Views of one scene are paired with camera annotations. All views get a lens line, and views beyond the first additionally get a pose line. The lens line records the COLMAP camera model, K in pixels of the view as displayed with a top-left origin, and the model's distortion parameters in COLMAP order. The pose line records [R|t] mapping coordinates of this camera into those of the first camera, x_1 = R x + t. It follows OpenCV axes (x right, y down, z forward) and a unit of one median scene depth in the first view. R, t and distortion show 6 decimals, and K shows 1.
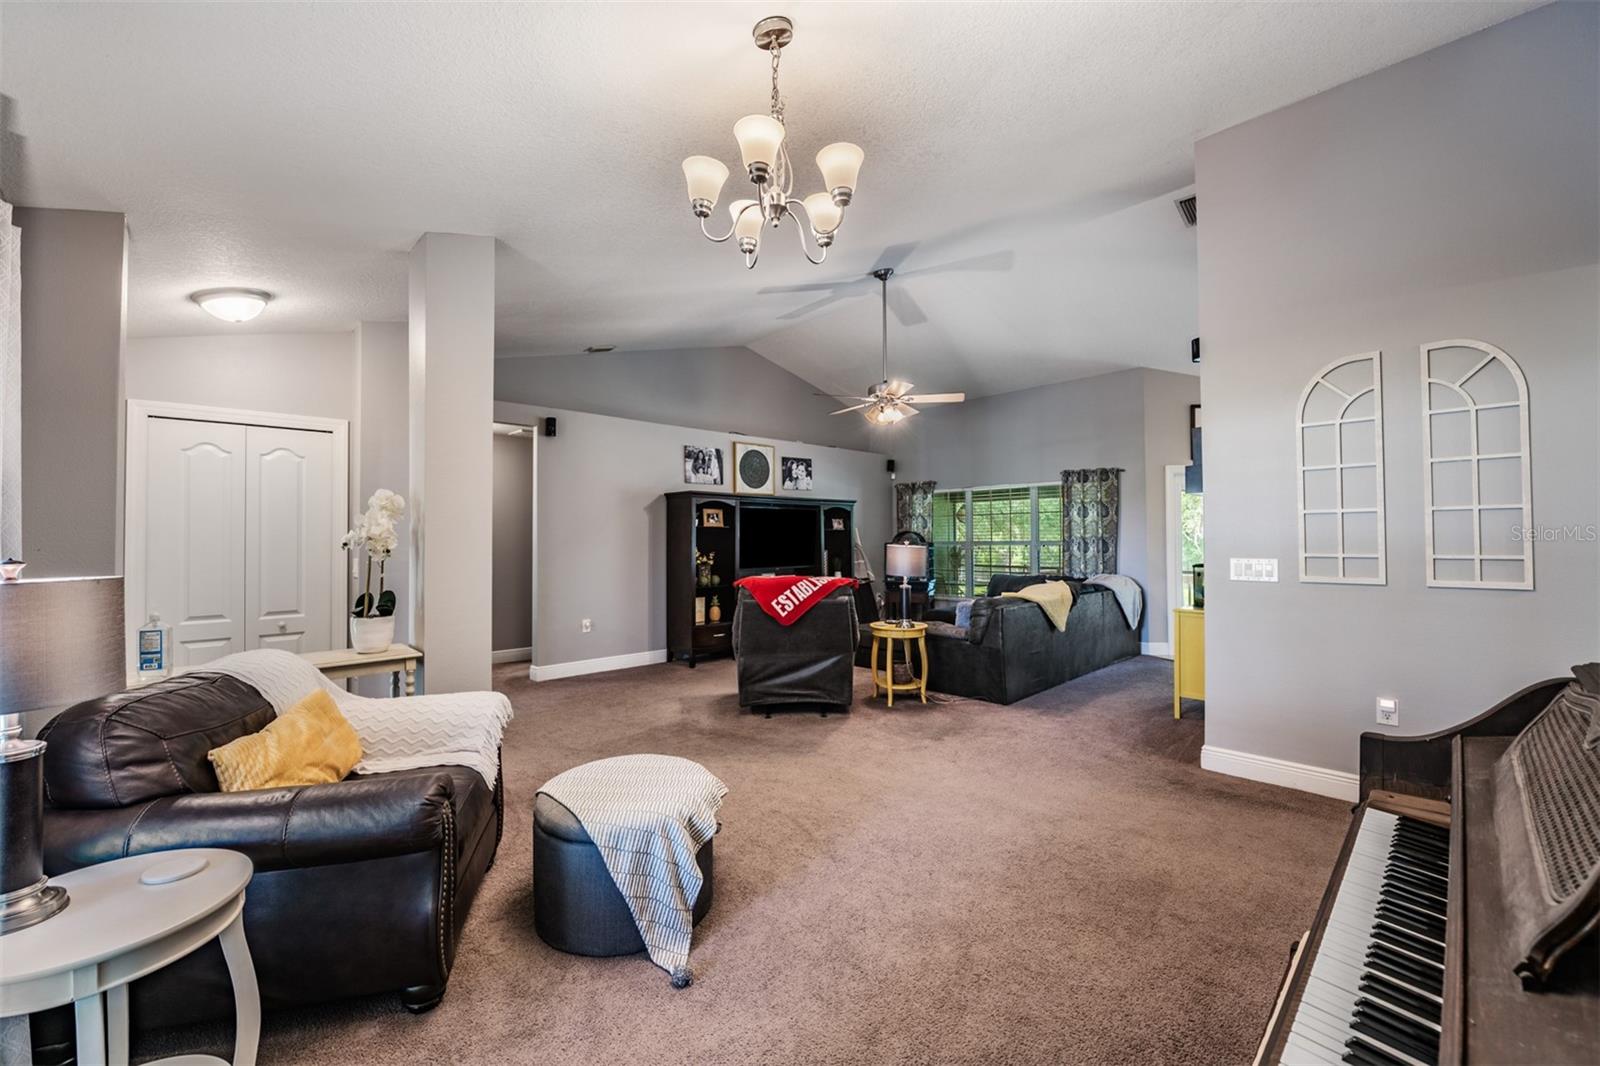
lens RADIAL K [[632.3, 0, 807.5], [0, 632.3, 531.3], [0, 0, 1]] dist [-0.005320, -0.002242]
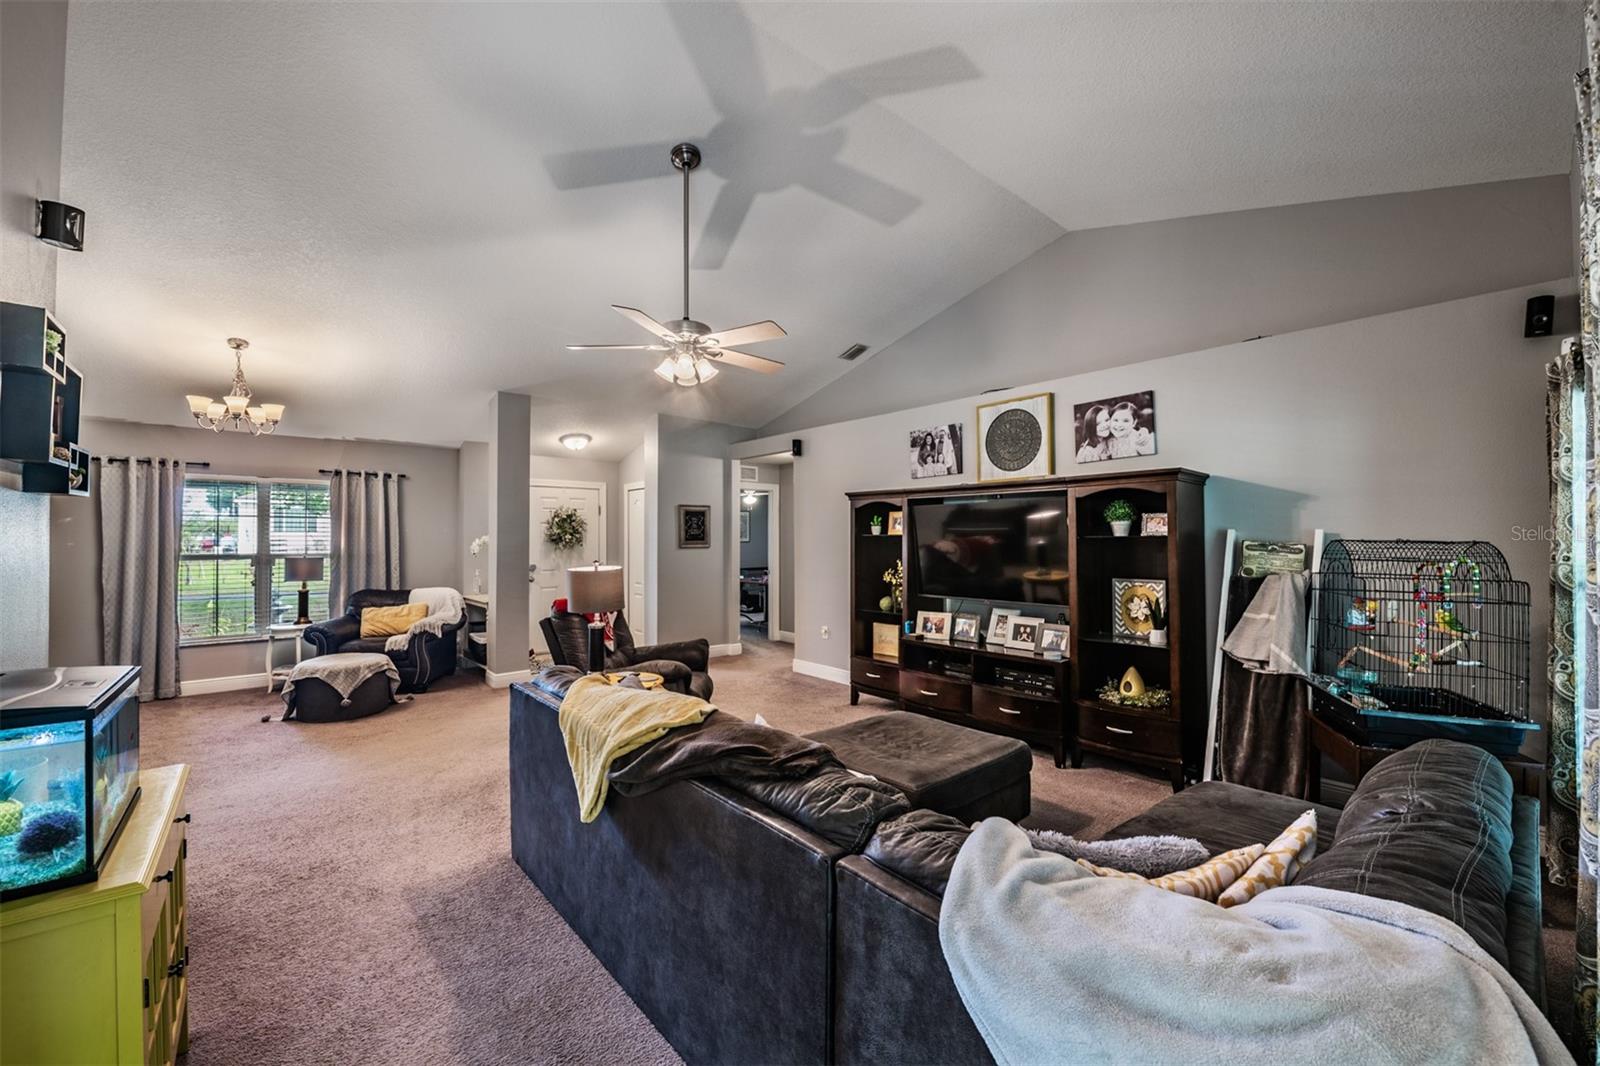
lens RADIAL K [[632.3, 0, 762.5], [0, 632.3, 535.7], [0, 0, 1]] dist [-0.005320, -0.002242]
pose [[-0.076637, -0.002459, -0.997056, 0.599117], [0.012586, 0.999915, -0.003433, -0.005592], [0.996980, -0.012812, -0.076599, 0.864296]]
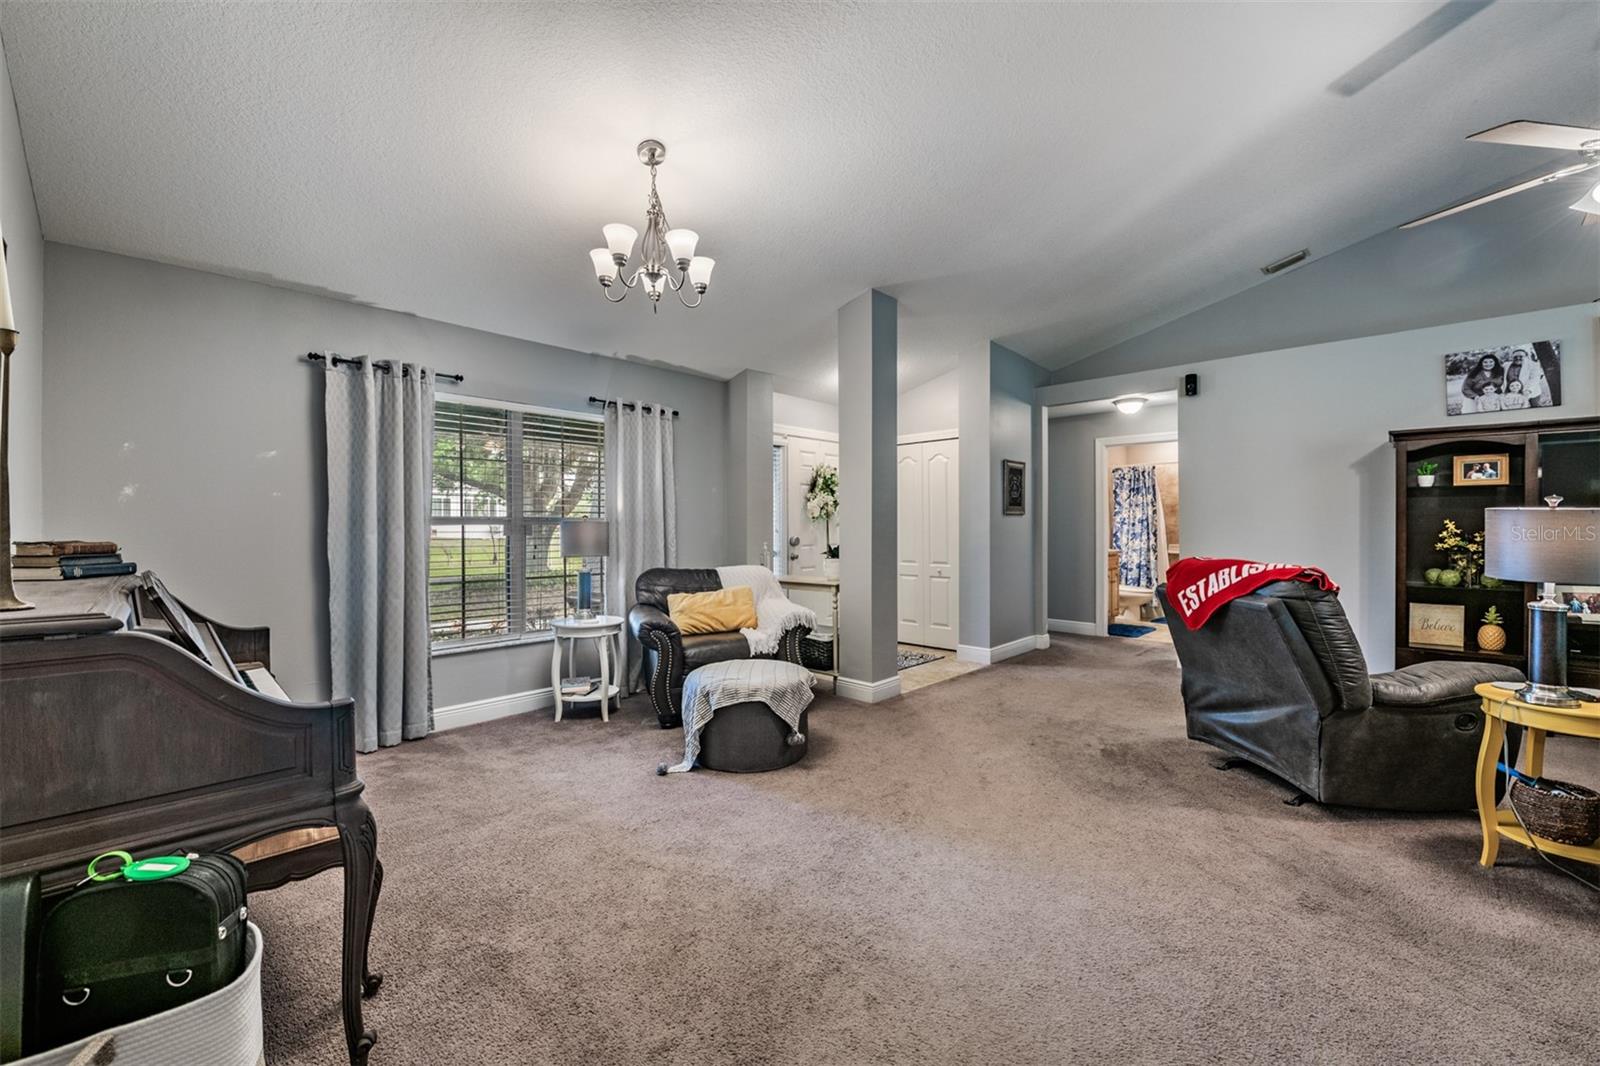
lens RADIAL K [[632.3, 0, 791.3], [0, 632.3, 527.7], [0, 0, 1]] dist [-0.005320, -0.002242]
pose [[0.031461, 0.004997, -0.999492, 0.386725], [0.013879, 0.999889, 0.005436, 0.018644], [0.999409, -0.014042, 0.031388, 0.343903]]
